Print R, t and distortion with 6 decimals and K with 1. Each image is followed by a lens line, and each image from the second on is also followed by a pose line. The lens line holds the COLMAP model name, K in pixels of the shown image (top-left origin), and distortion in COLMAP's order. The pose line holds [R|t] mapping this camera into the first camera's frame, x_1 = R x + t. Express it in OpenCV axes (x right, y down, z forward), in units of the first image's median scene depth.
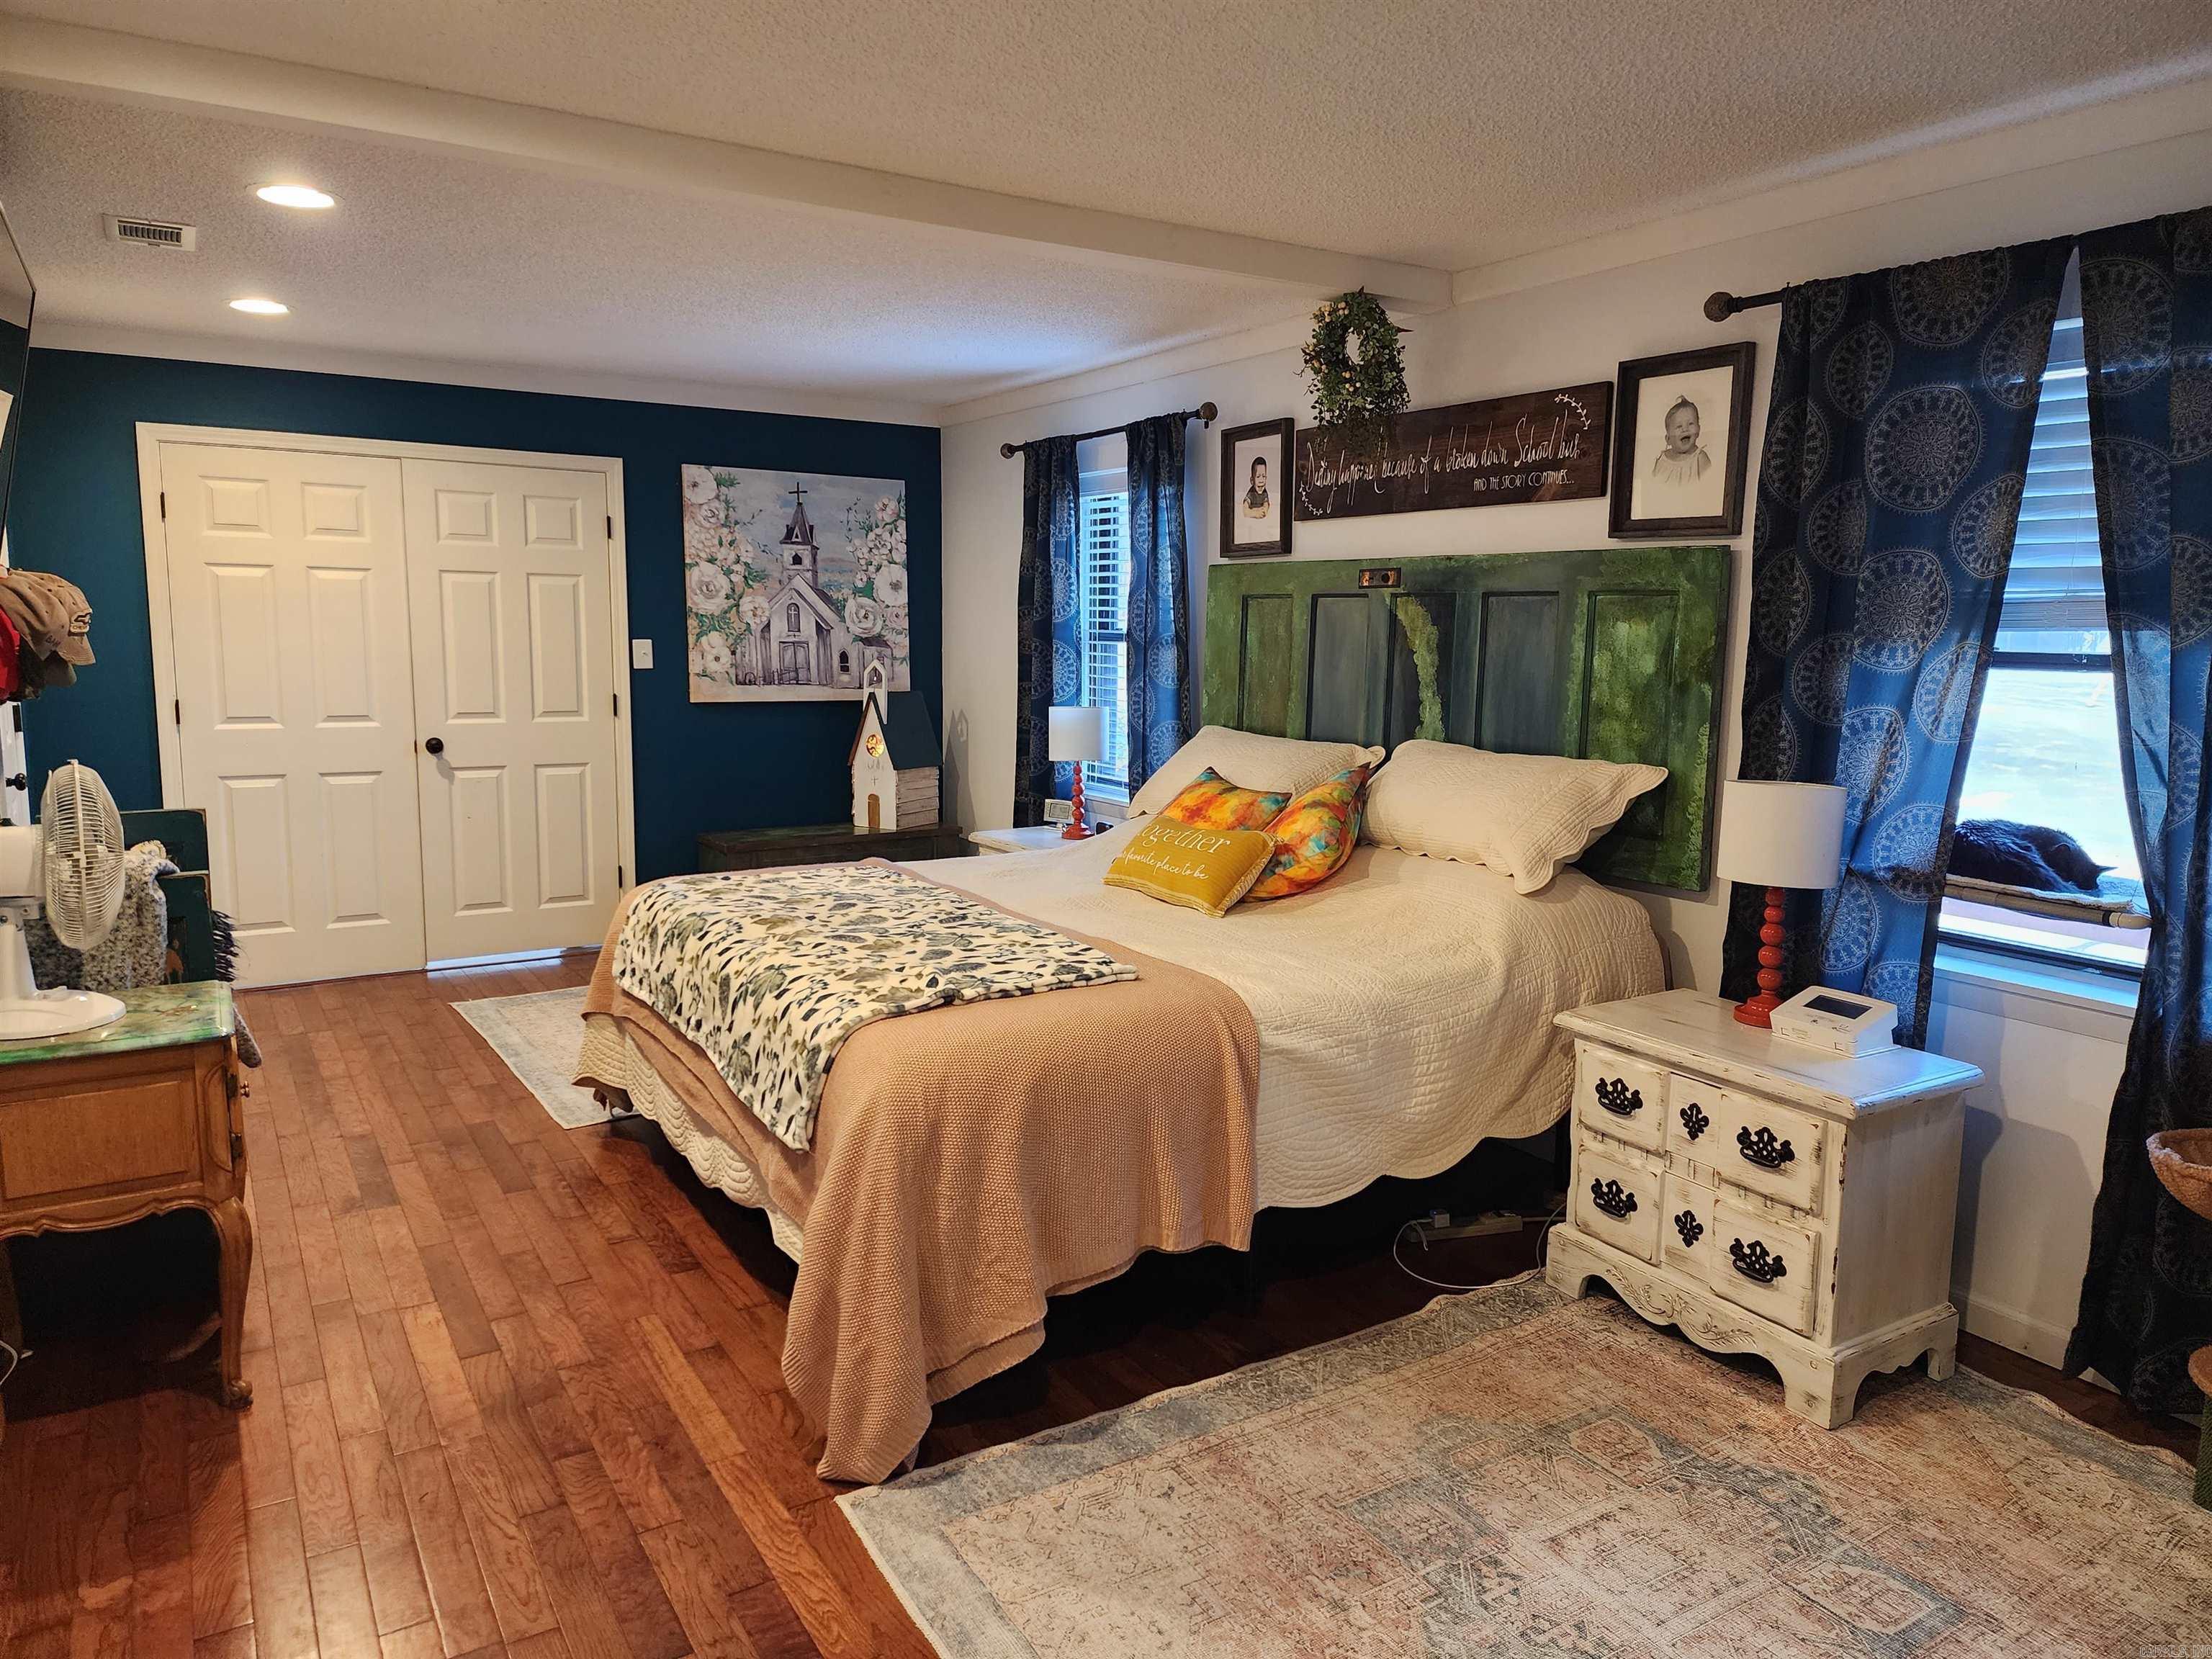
lens RADIAL K [[1433.0, 0, 1089.9], [0, 1433.0, 797.7], [0, 0, 1]] dist [0.063384, -0.059369]
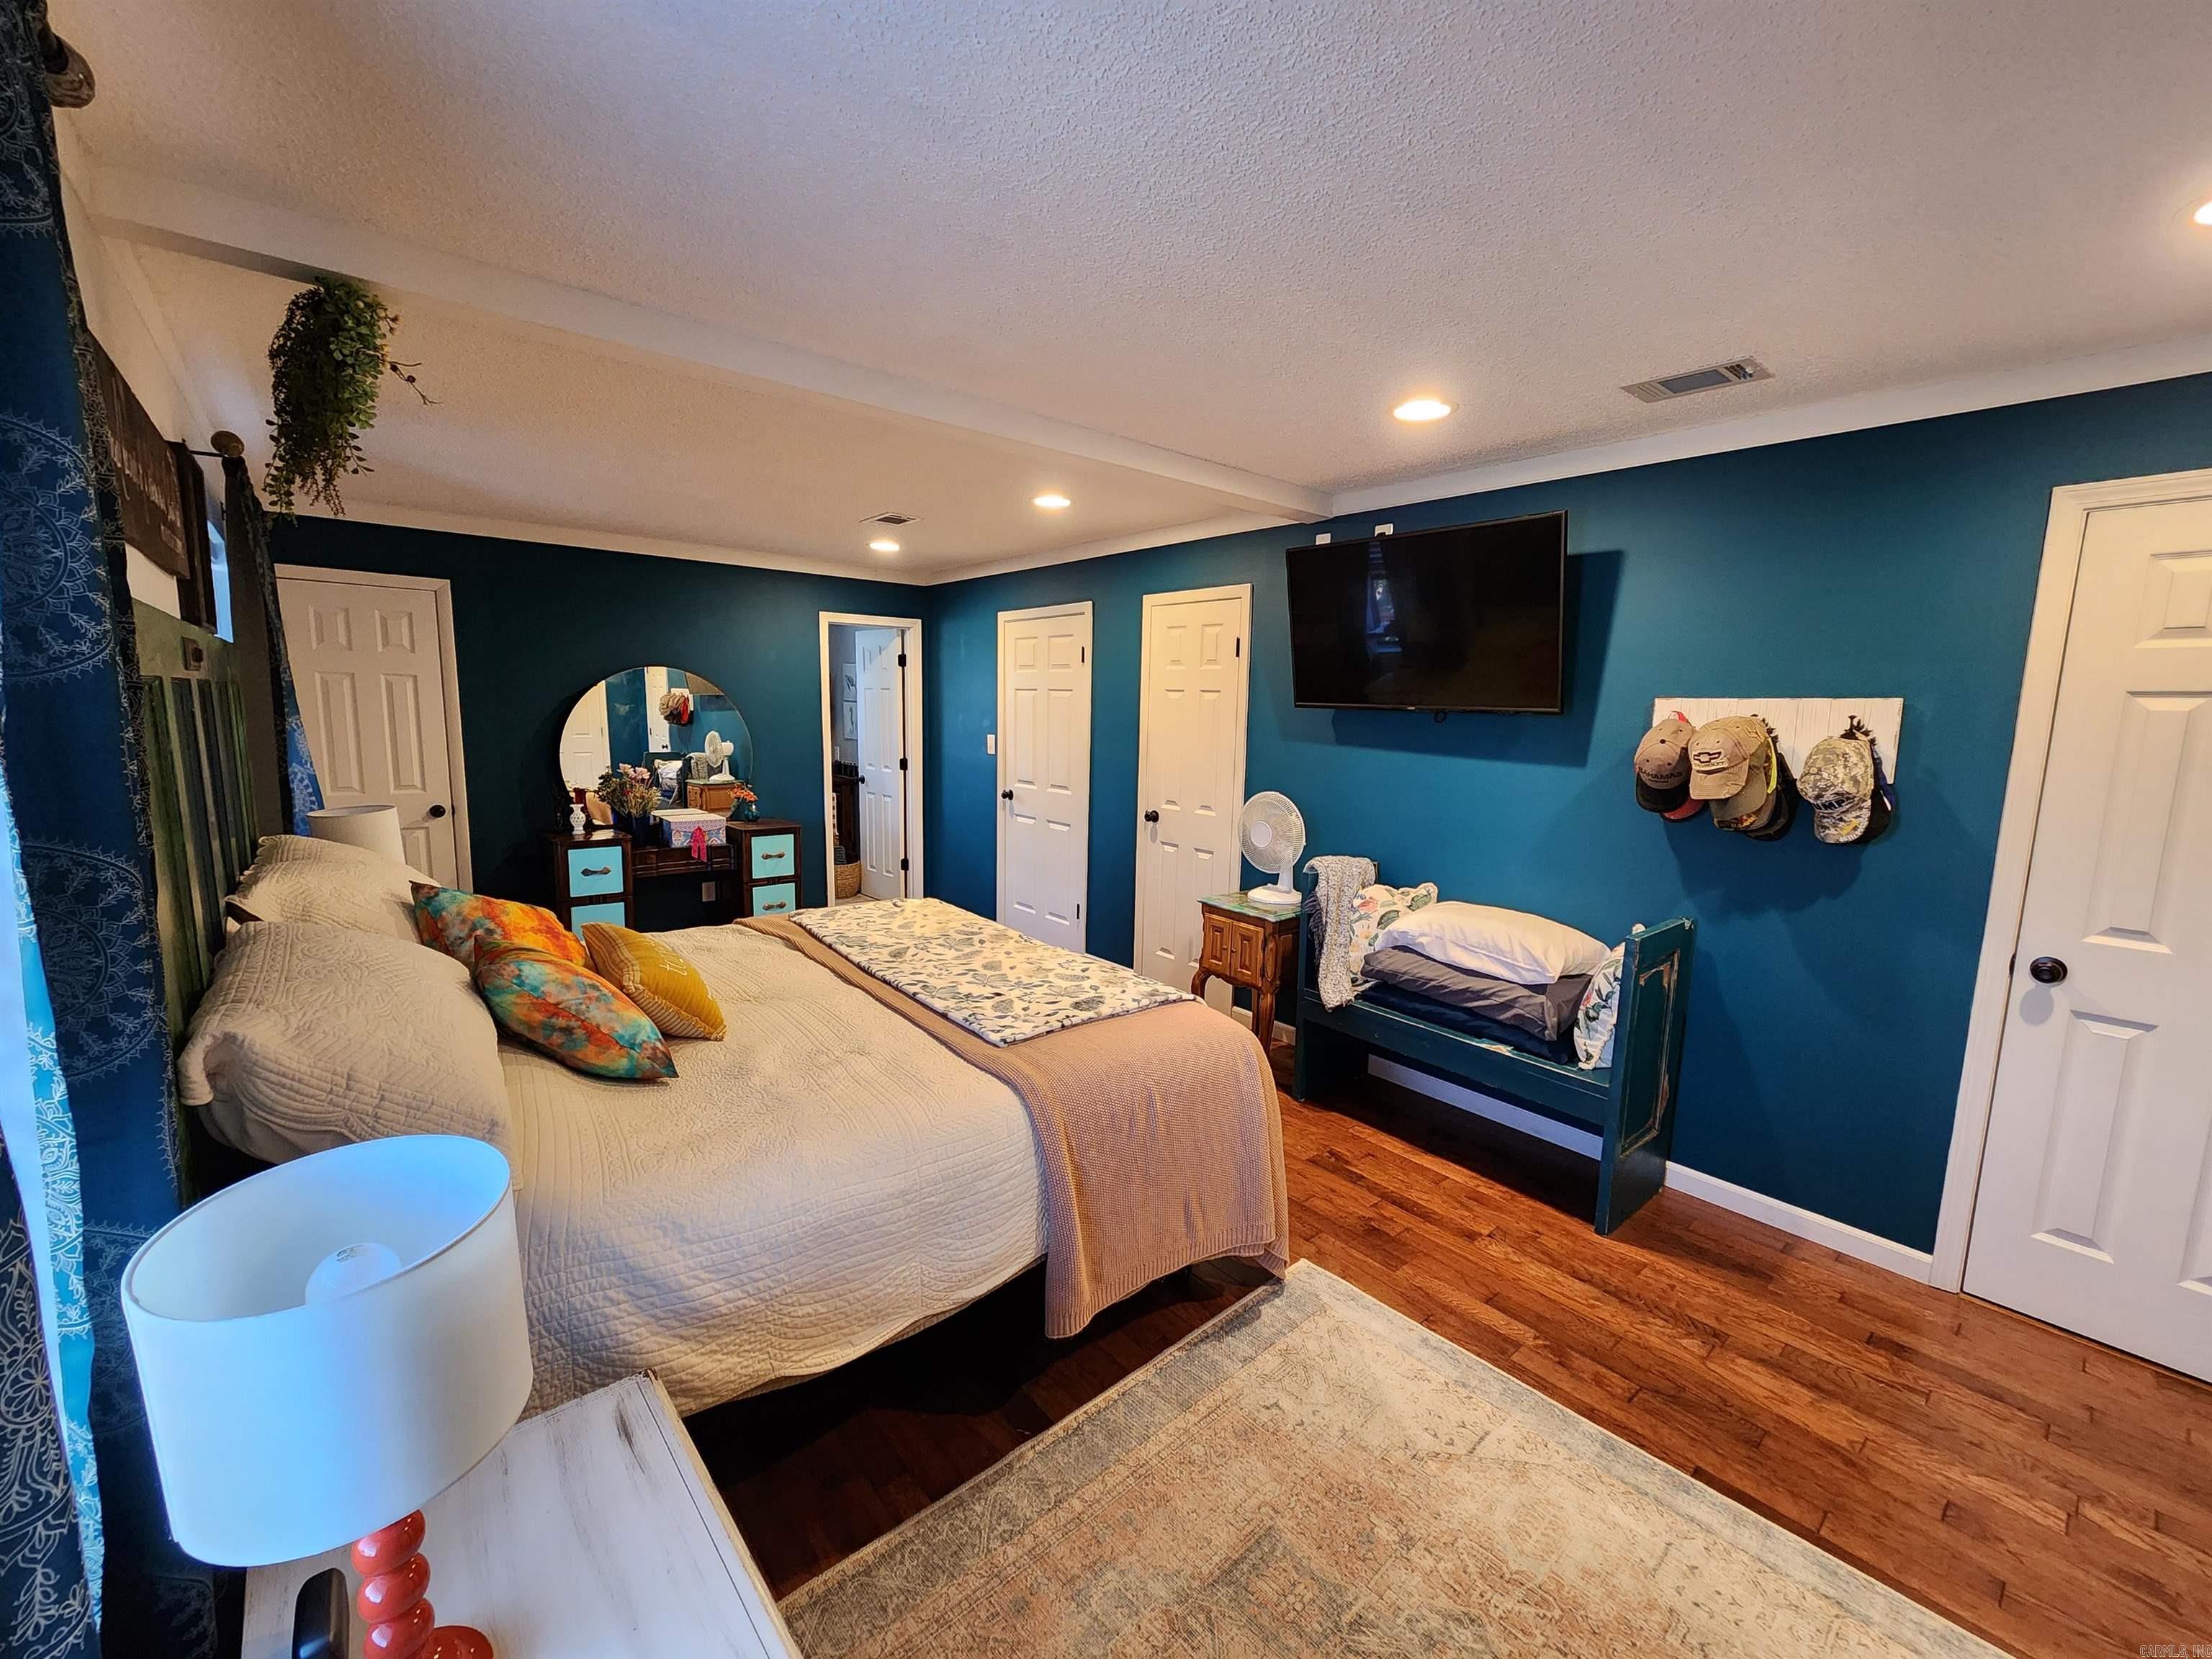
lens RADIAL K [[890.8, 0, 1102.4], [0, 890.8, 822.7], [0, 0, 1]] dist [-0.010549, 0.000715]
pose [[-0.986533, -0.009390, -0.163291, -0.044698], [-0.051951, 0.964641, 0.258395, -0.078948], [0.155091, 0.263399, -0.952139, 0.547202]]
